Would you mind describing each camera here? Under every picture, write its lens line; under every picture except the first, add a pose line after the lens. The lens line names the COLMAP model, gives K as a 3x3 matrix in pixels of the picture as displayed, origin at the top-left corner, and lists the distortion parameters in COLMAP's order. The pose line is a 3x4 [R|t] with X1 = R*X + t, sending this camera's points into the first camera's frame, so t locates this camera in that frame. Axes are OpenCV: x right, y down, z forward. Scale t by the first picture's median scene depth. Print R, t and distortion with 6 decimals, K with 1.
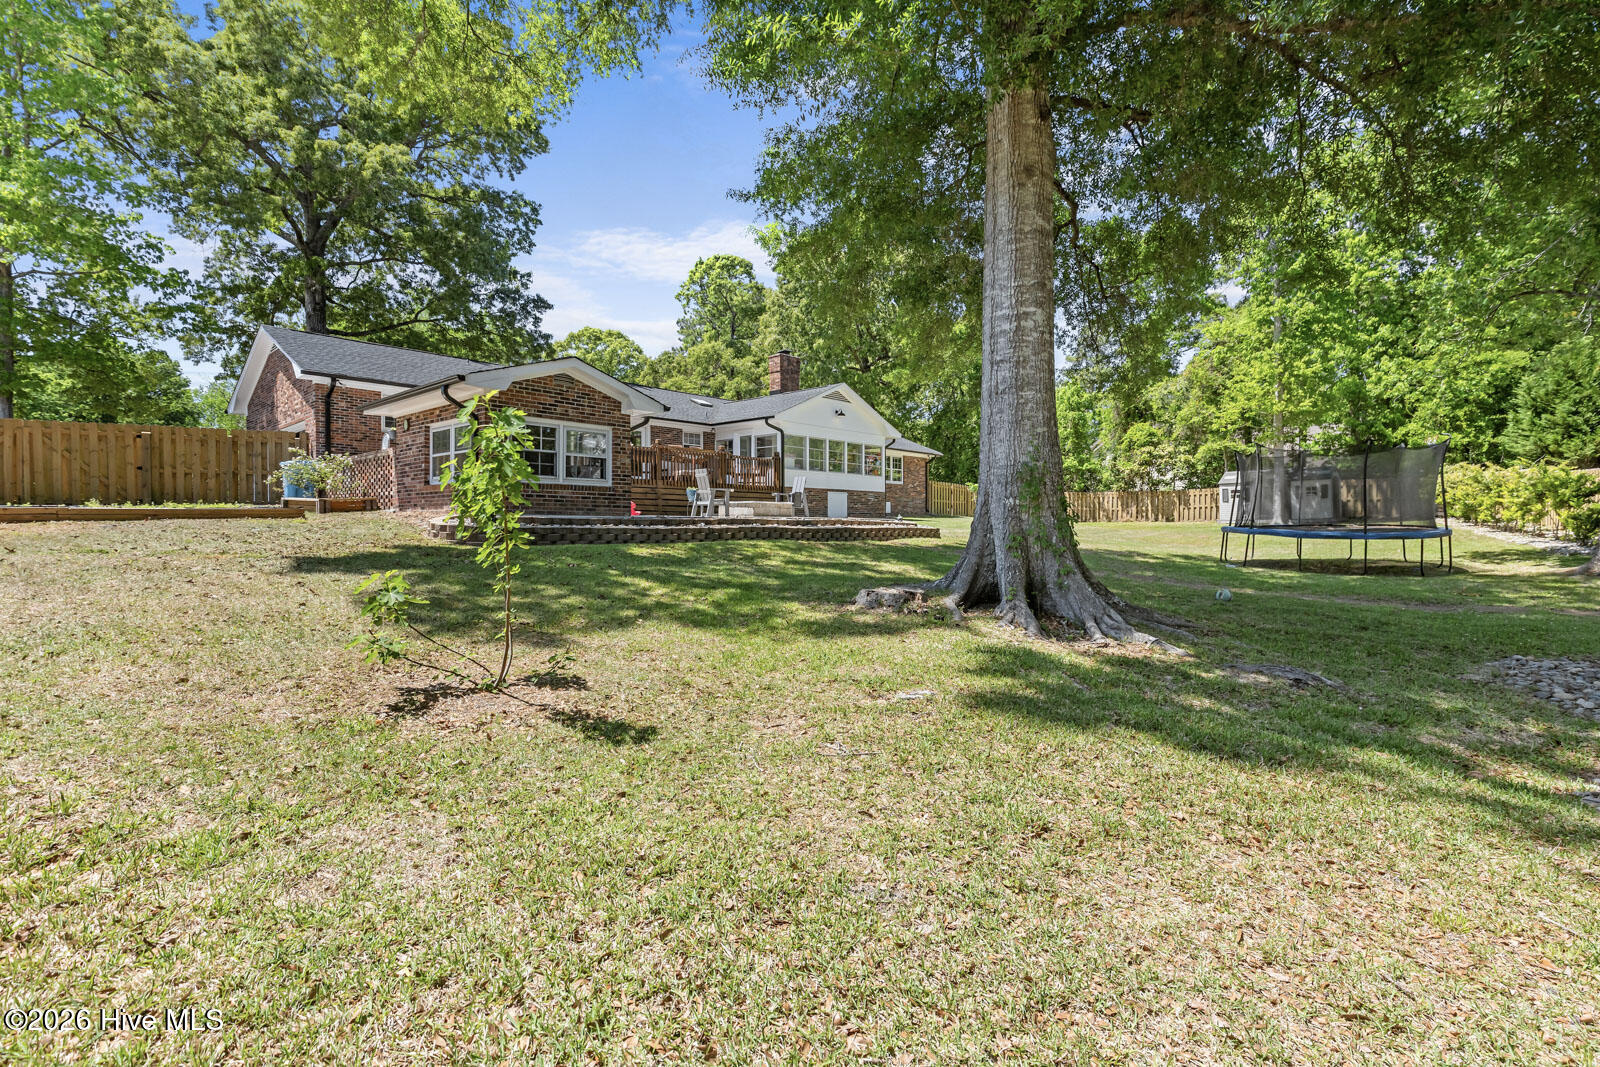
lens RADIAL K [[704.5, 0, 800.0], [0, 704.5, 533.5], [0, 0, 1]] dist [-0.001764, -0.000459]
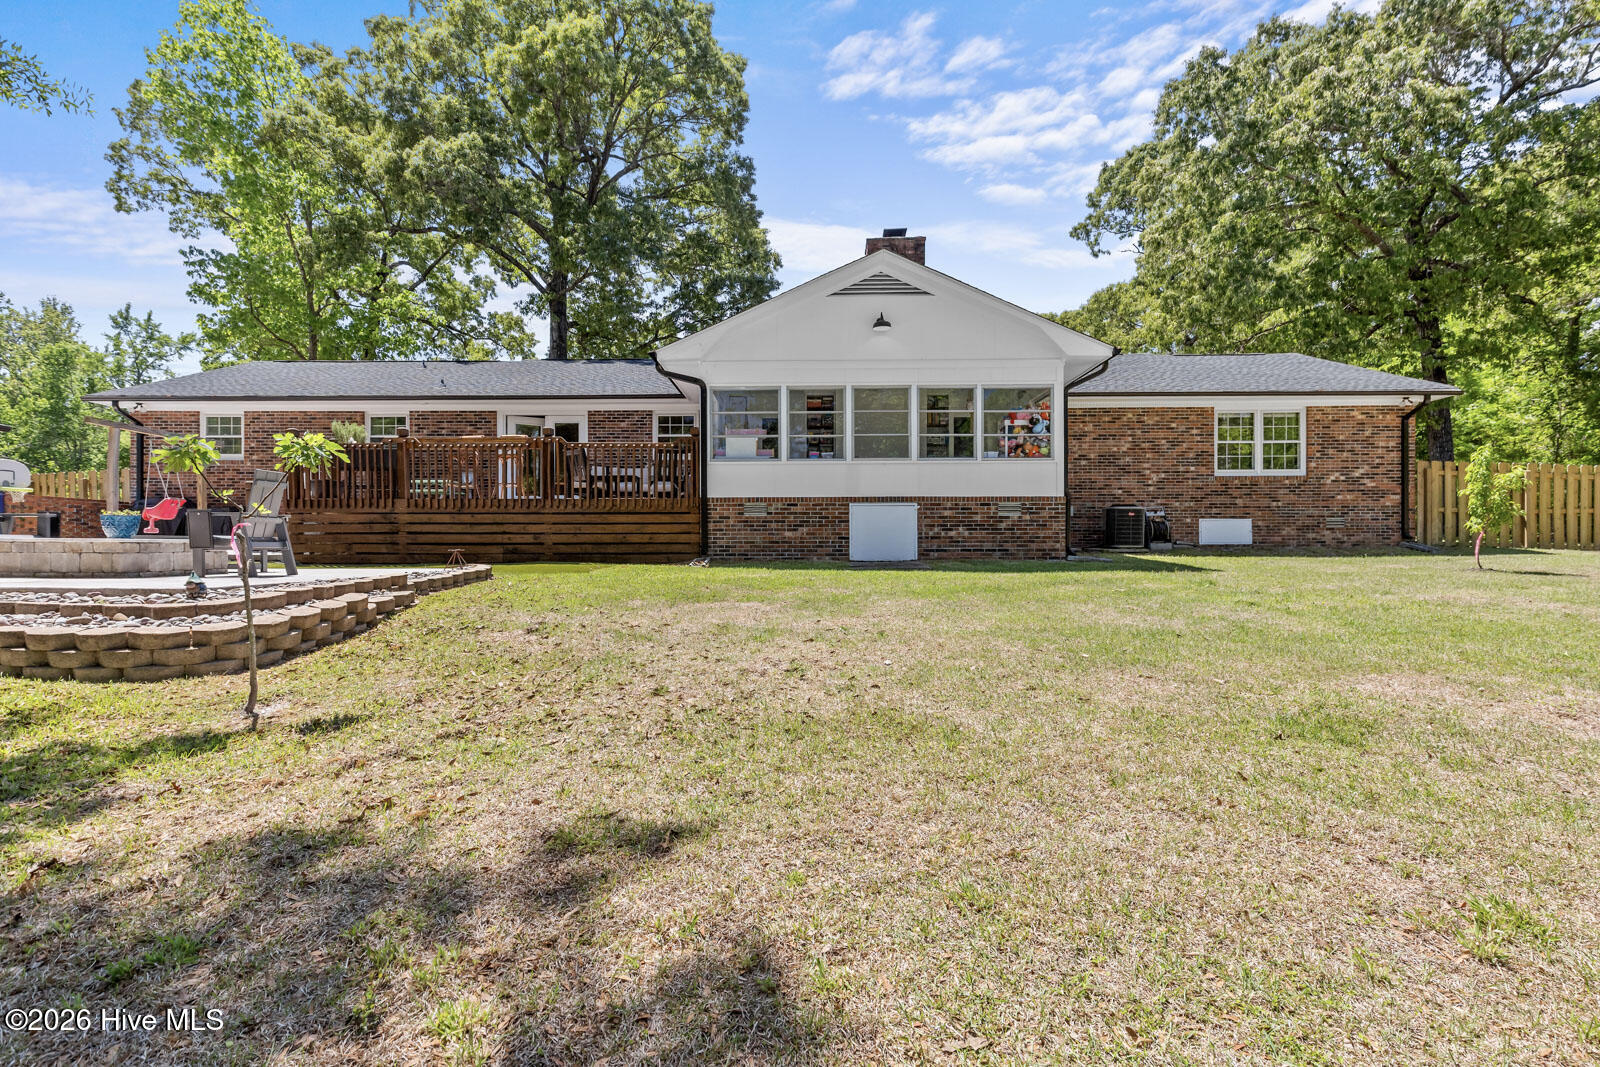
lens RADIAL K [[704.5, 0, 800.0], [0, 704.5, 533.5], [0, 0, 1]] dist [-0.001764, -0.000459]
pose [[0.667209, -0.005783, -0.744848, 0.333663], [-0.014743, 0.999671, -0.020967, -0.029112], [0.744725, 0.024971, 0.666905, 0.651195]]
